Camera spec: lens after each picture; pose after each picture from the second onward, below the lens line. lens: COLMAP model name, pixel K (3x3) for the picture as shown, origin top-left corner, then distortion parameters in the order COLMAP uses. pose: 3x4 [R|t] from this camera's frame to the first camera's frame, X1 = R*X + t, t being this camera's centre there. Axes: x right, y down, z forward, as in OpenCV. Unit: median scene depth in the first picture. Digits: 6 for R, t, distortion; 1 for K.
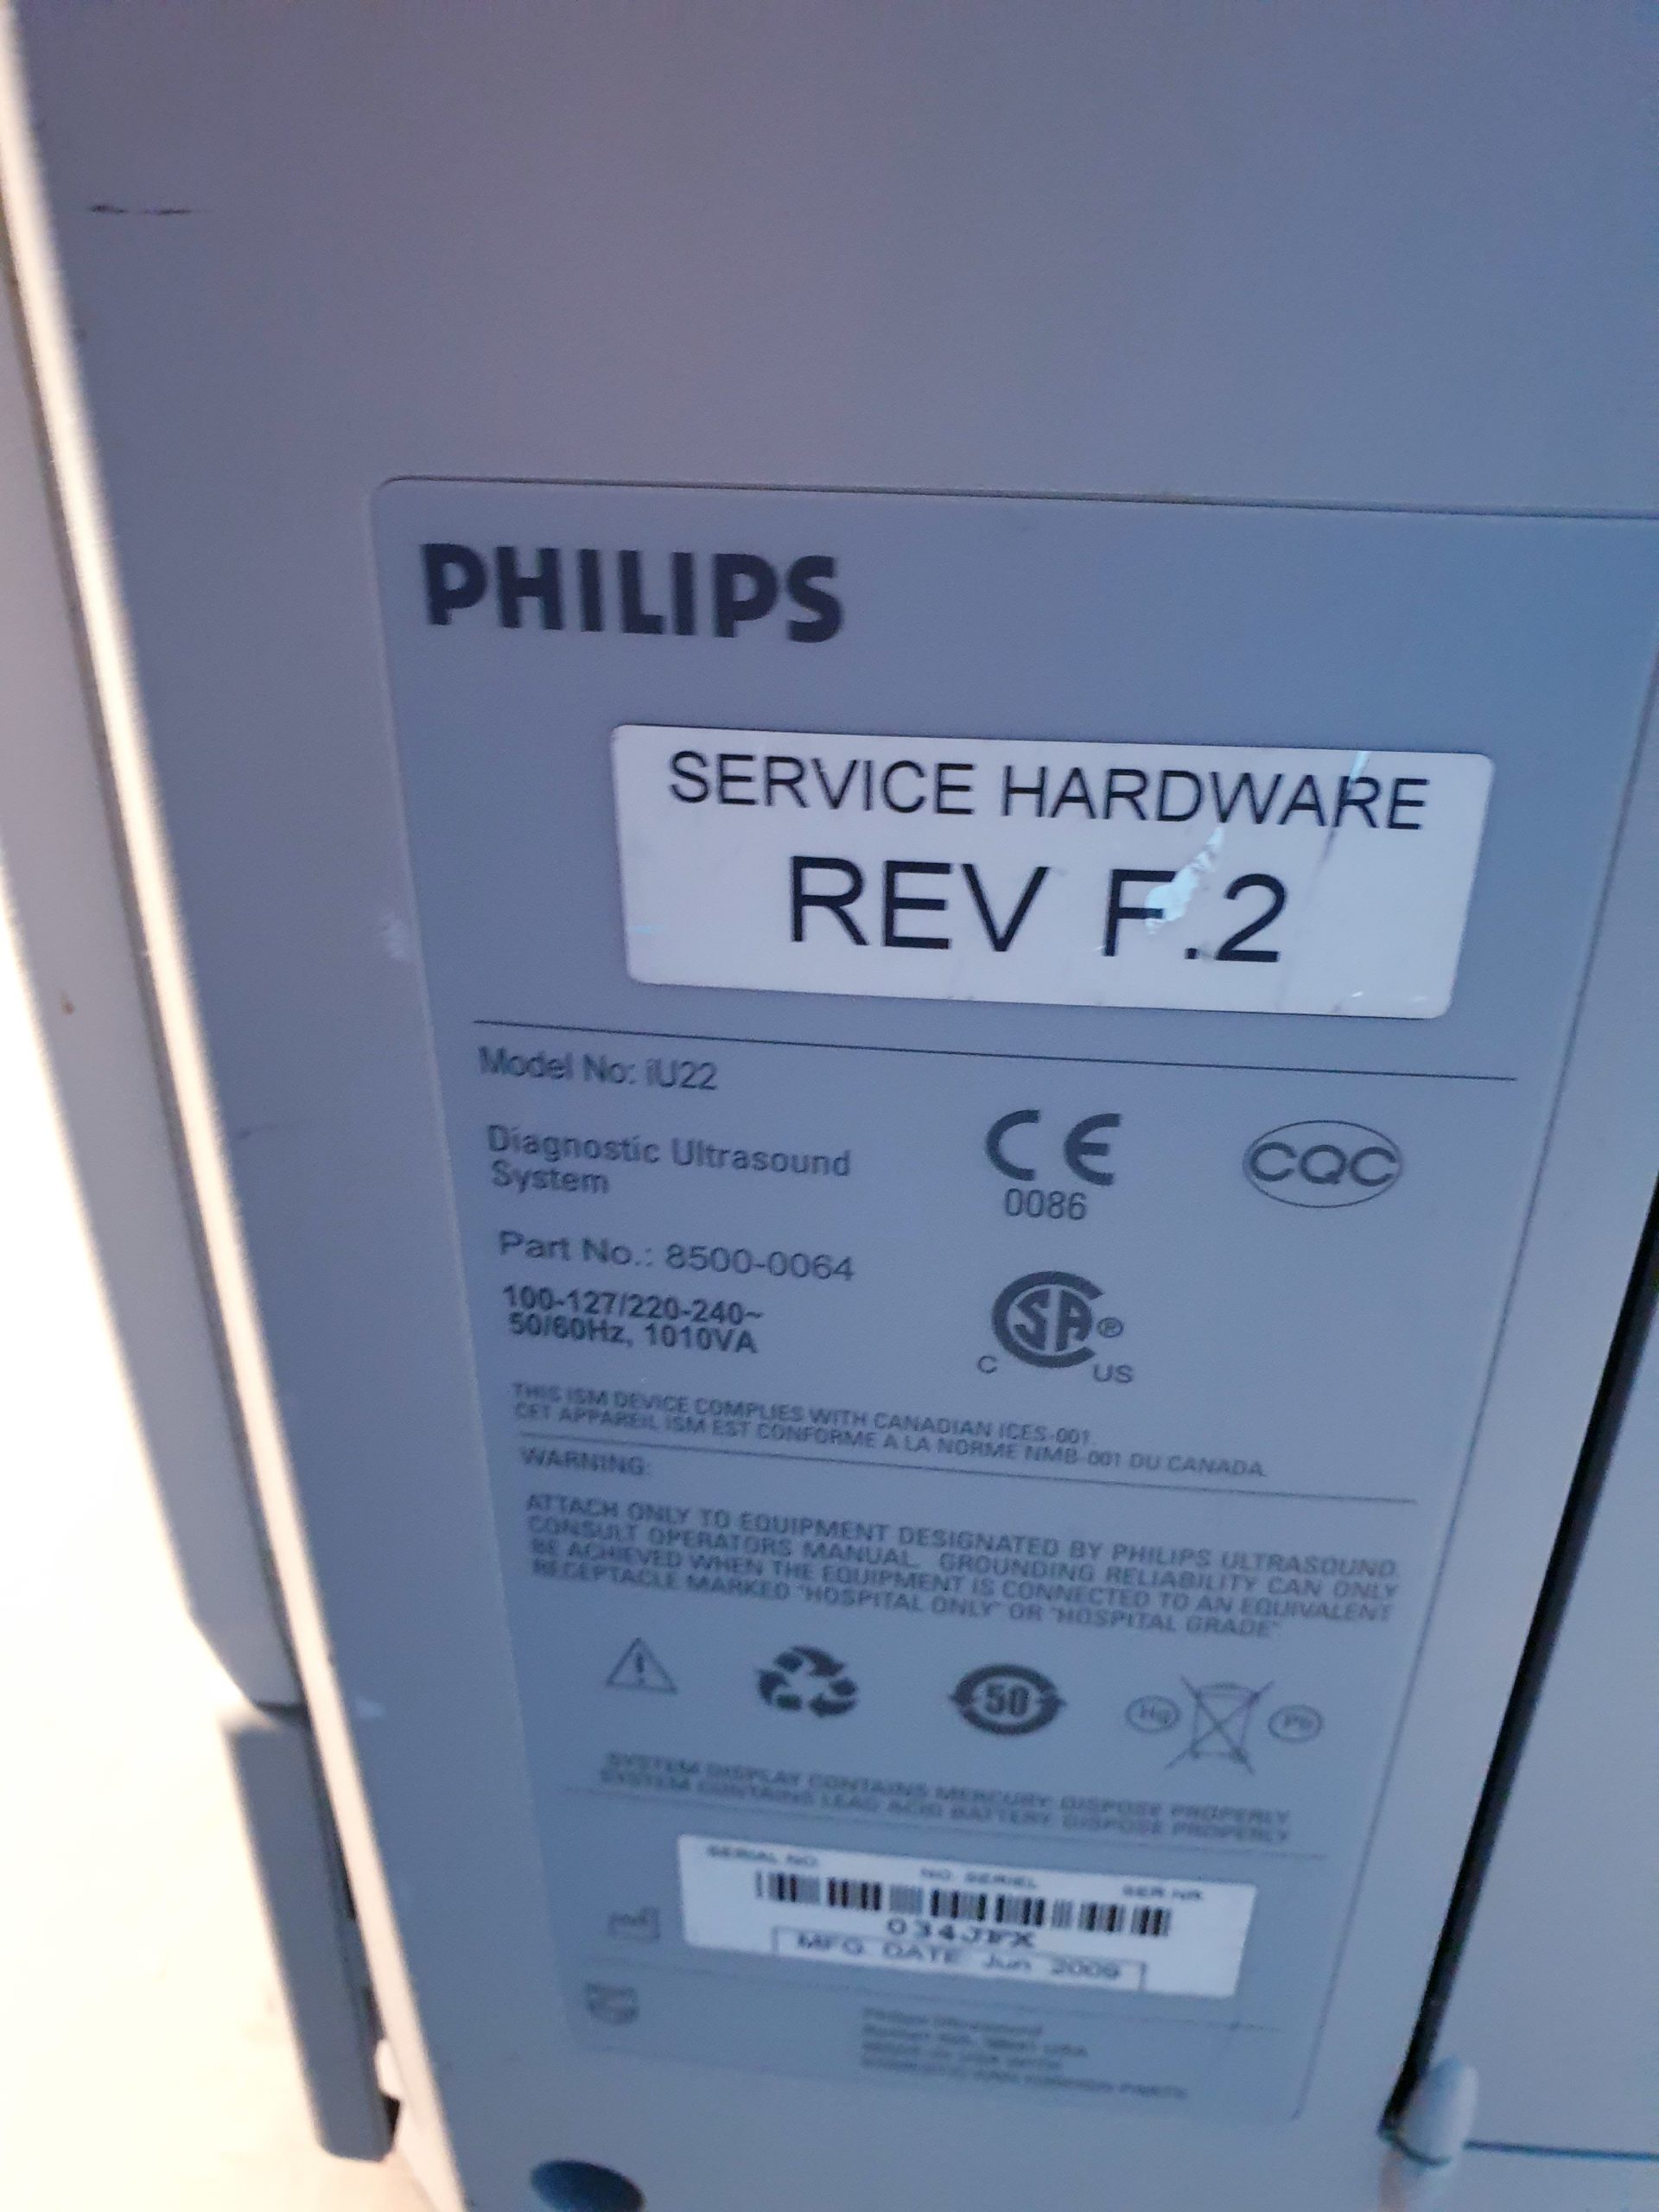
lens RADIAL K [[1725.3, 0, 806.6], [0, 1725.3, 1101.9], [0, 0, 1]] dist [0.009494, 0.020004]
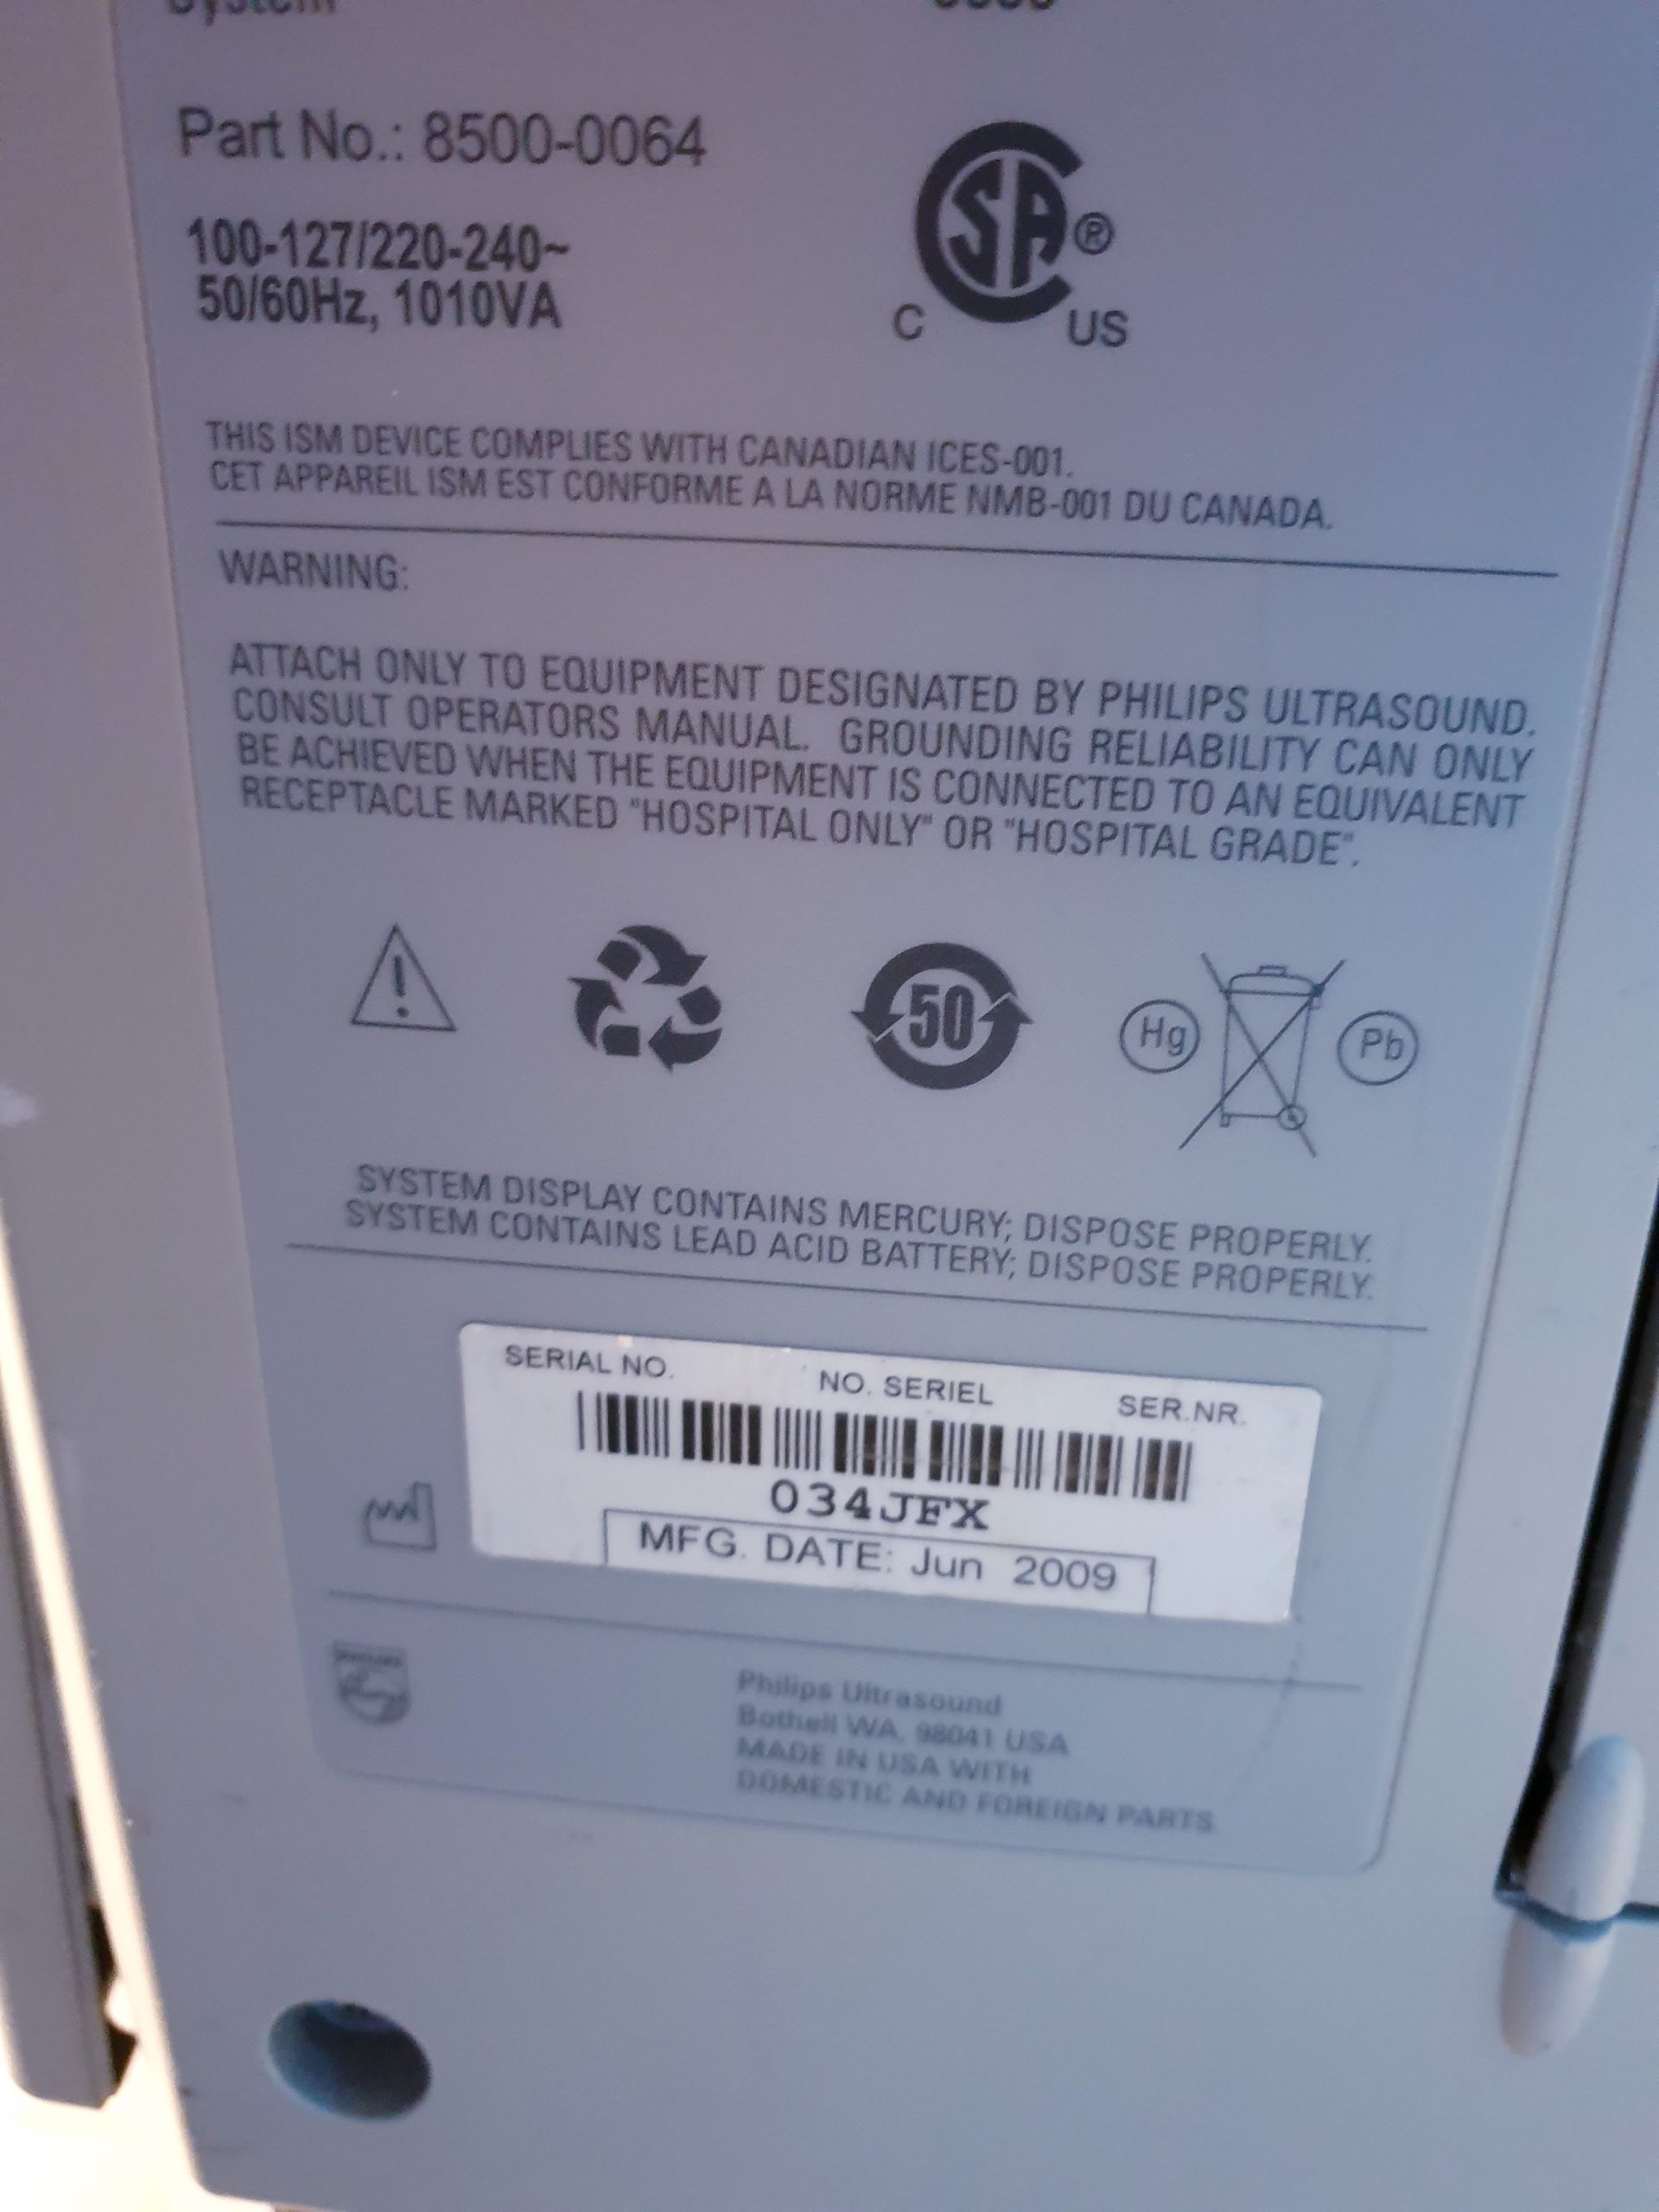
lens RADIAL K [[1725.3, 0, 846.0], [0, 1725.3, 1115.0], [0, 0, 1]] dist [0.009494, 0.020004]
pose [[0.999574, 0.027664, 0.009302, 0.075873], [-0.025771, 0.986183, -0.163643, 0.508170], [-0.013701, 0.163333, 0.986476, 0.362876]]
